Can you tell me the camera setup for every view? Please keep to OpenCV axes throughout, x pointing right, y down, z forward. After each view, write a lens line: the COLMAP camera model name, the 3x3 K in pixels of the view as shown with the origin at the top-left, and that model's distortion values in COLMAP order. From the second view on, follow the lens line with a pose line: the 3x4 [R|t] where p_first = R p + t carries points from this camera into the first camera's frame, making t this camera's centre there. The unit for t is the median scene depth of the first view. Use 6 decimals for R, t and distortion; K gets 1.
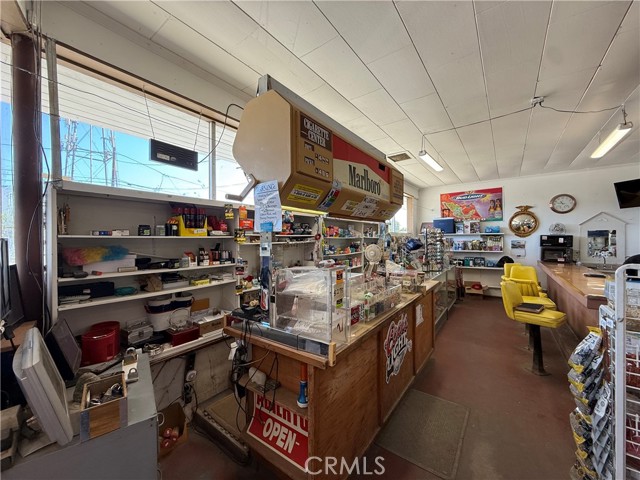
lens RADIAL K [[254.2, 0, 320.0], [0, 254.2, 240.0], [0, 0, 1]] dist [0.000692, -0.000280]
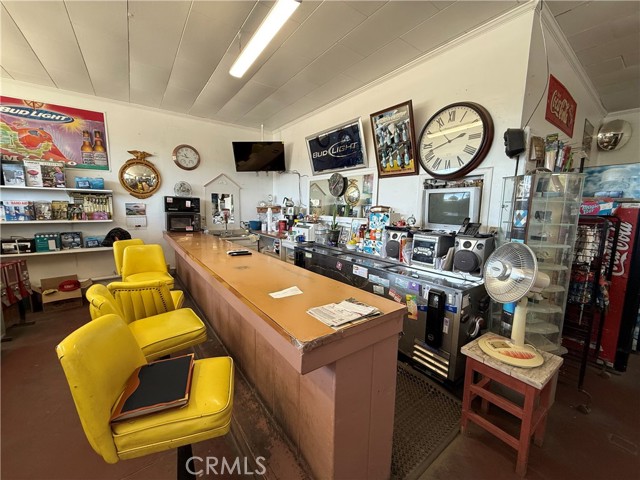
lens RADIAL K [[254.2, 0, 320.0], [0, 254.2, 240.0], [0, 0, 1]] dist [0.000692, -0.000280]
pose [[0.297462, -0.110093, 0.948365, 0.271620], [-0.015266, 0.992654, 0.120023, 0.009997], [-0.954612, -0.050180, 0.293596, 0.326450]]
